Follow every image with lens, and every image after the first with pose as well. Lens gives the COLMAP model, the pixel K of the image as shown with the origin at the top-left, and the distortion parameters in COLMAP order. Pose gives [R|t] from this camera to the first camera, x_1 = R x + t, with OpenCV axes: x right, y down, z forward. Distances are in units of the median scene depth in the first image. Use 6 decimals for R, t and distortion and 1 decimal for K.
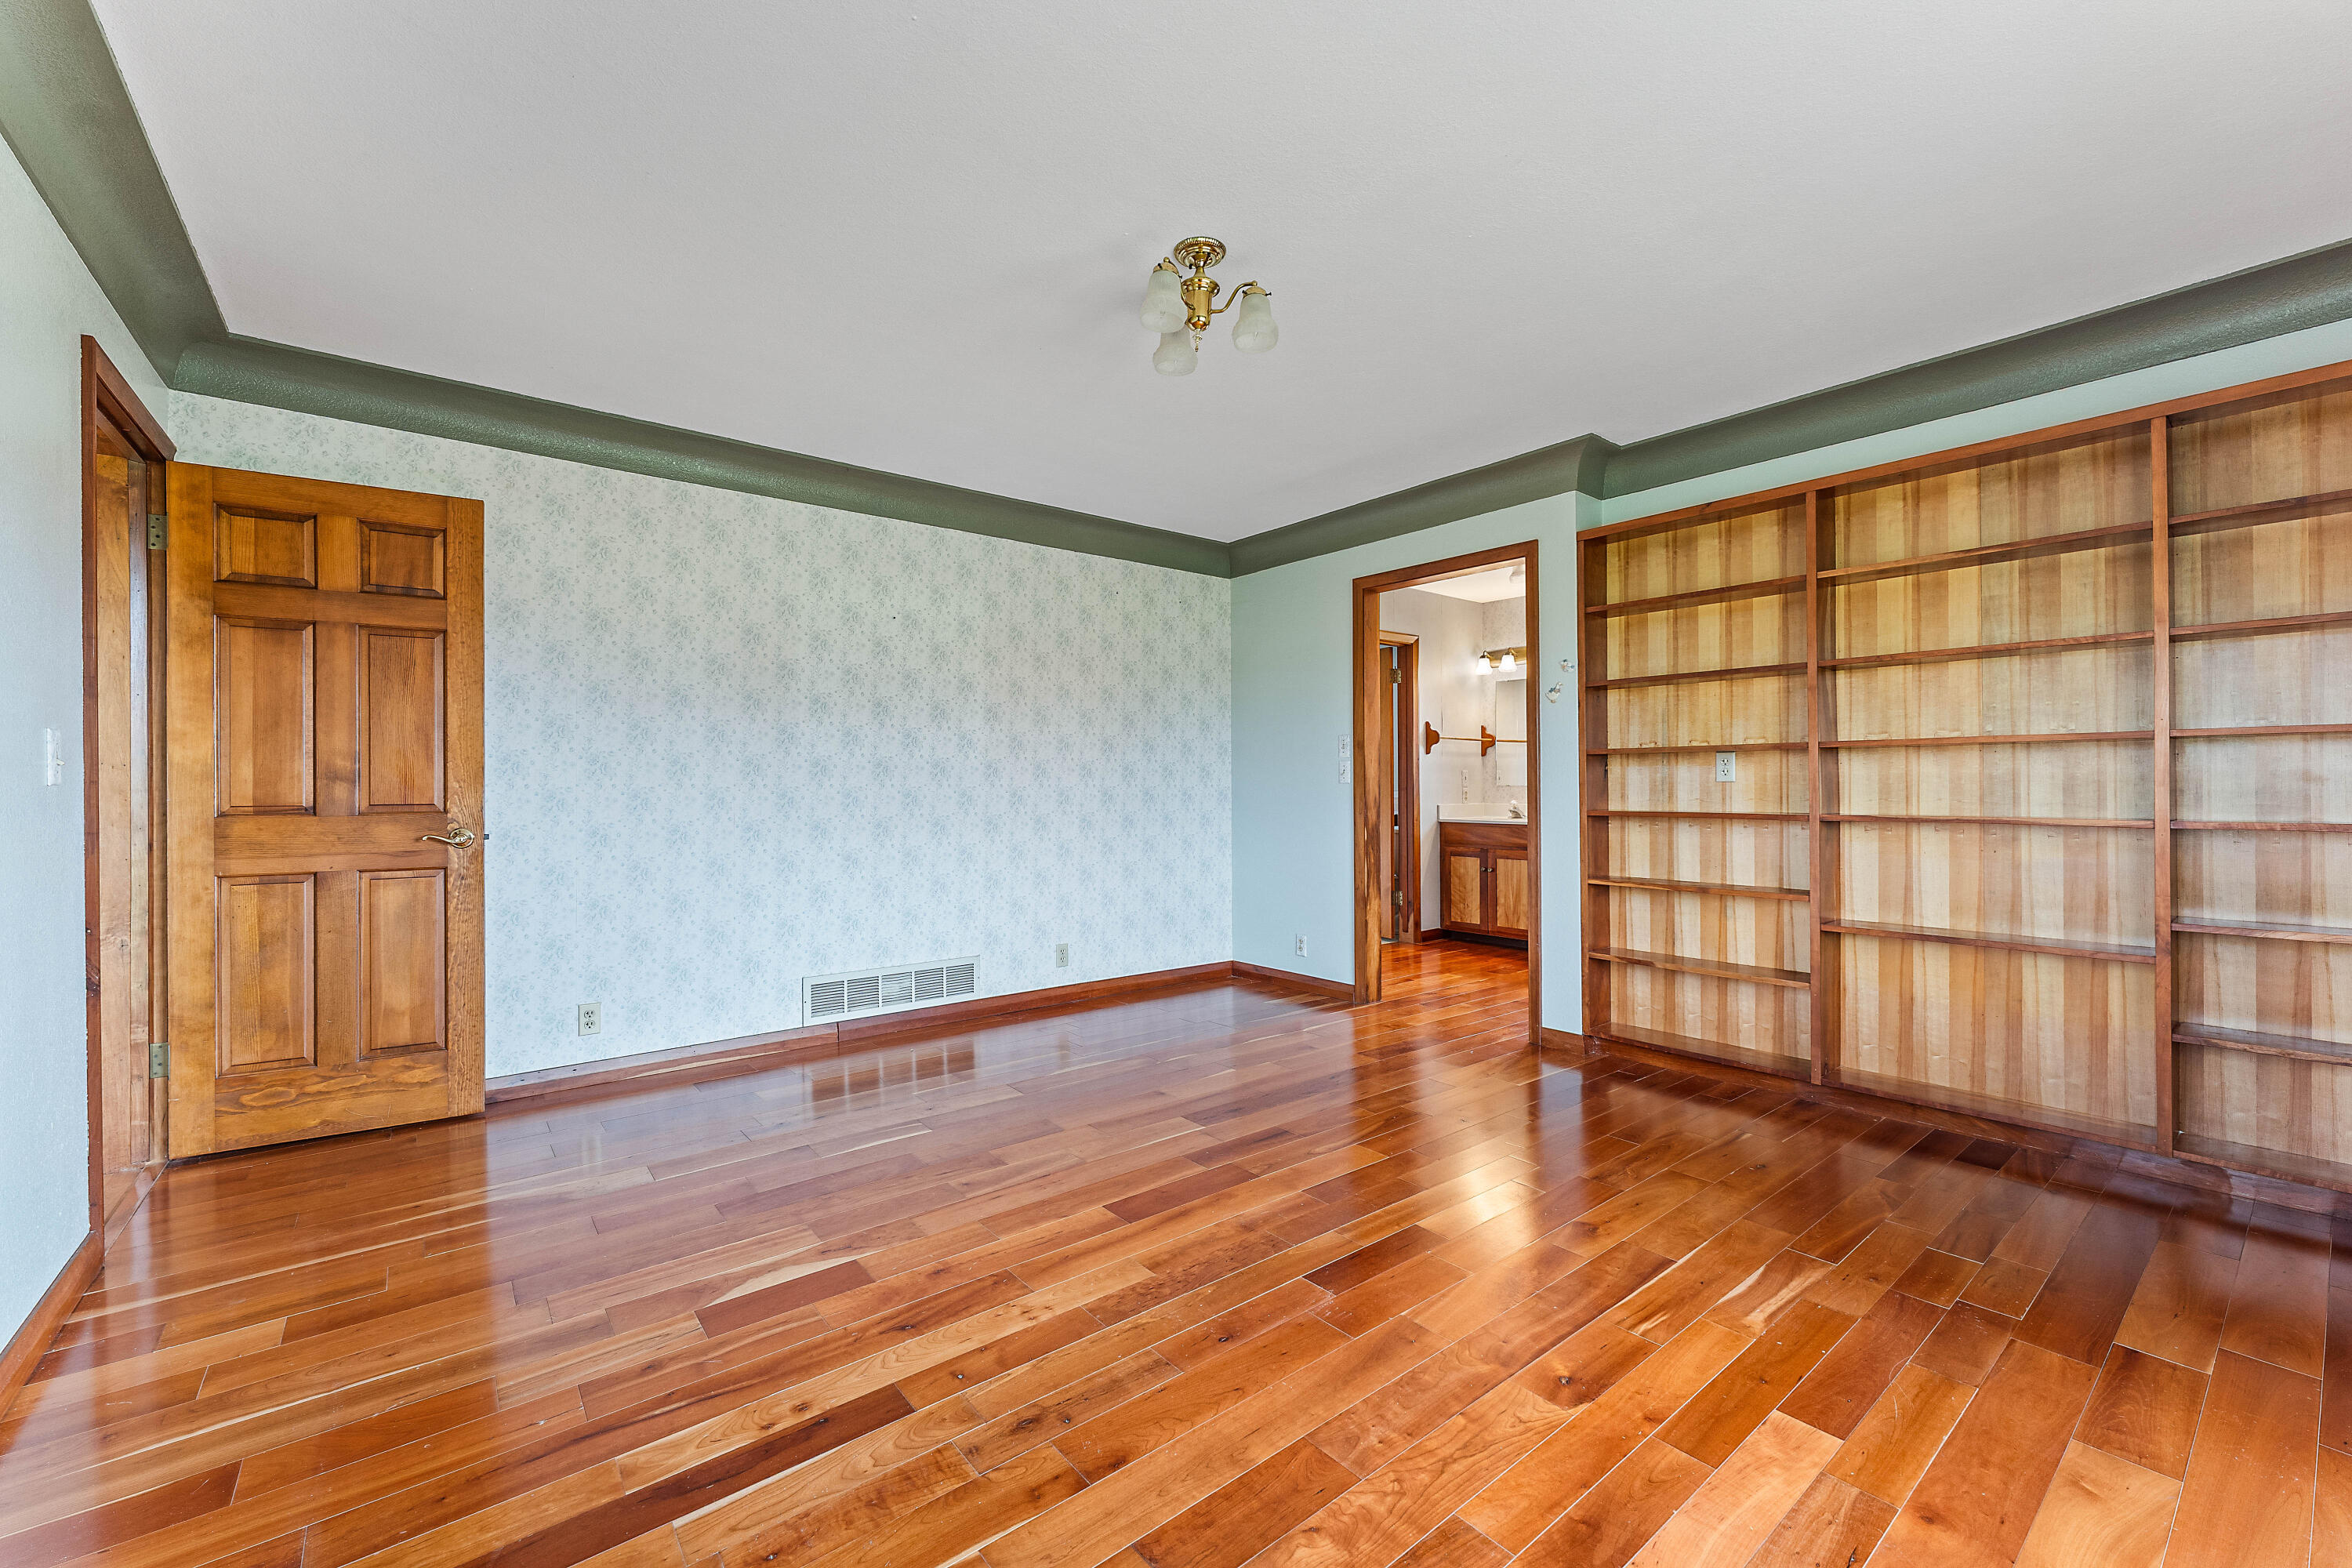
lens RADIAL K [[948.9, 0, 1164.2], [0, 948.9, 782.2], [0, 0, 1]] dist [0.003977, 0.000029]
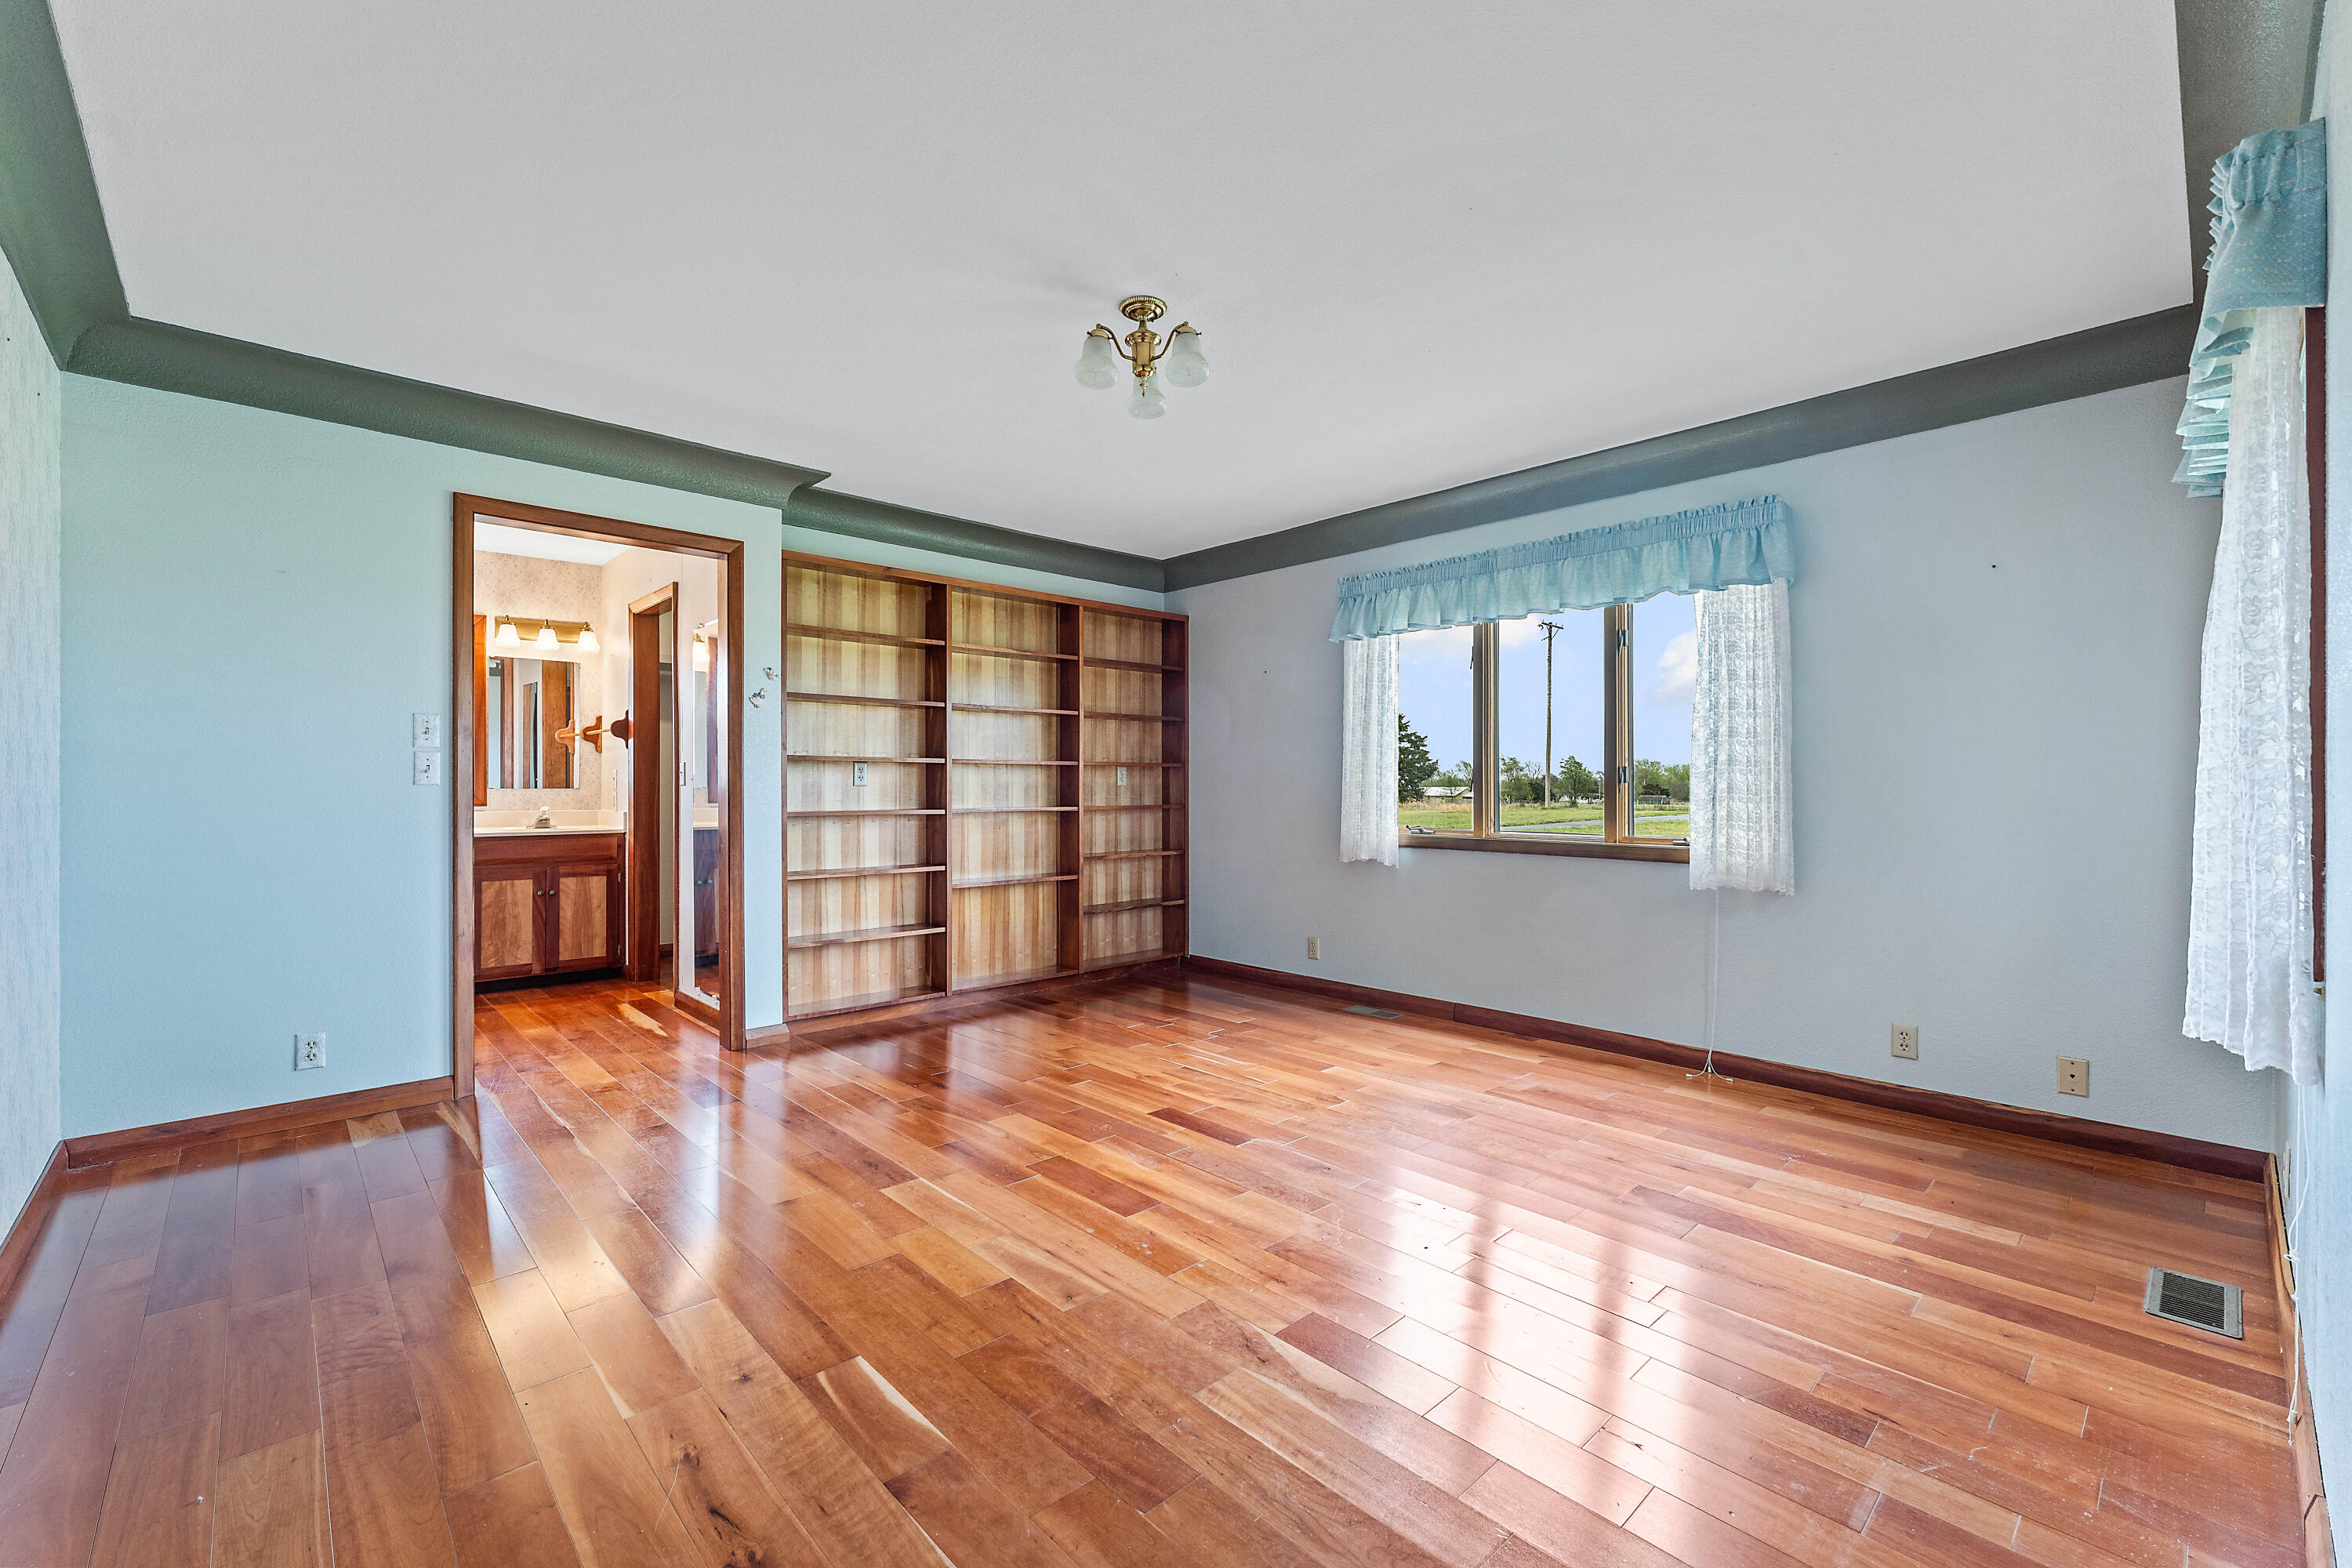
lens RADIAL K [[979.4, 0, 1162.5], [0, 979.4, 789.2], [0, 0, 1]] dist [0.000975, 0.000199]
pose [[-0.083008, 0.002751, 0.996545, -0.768134], [-0.002999, 0.999991, -0.003010, 0.006035], [-0.996544, -0.003238, -0.082999, 0.748409]]
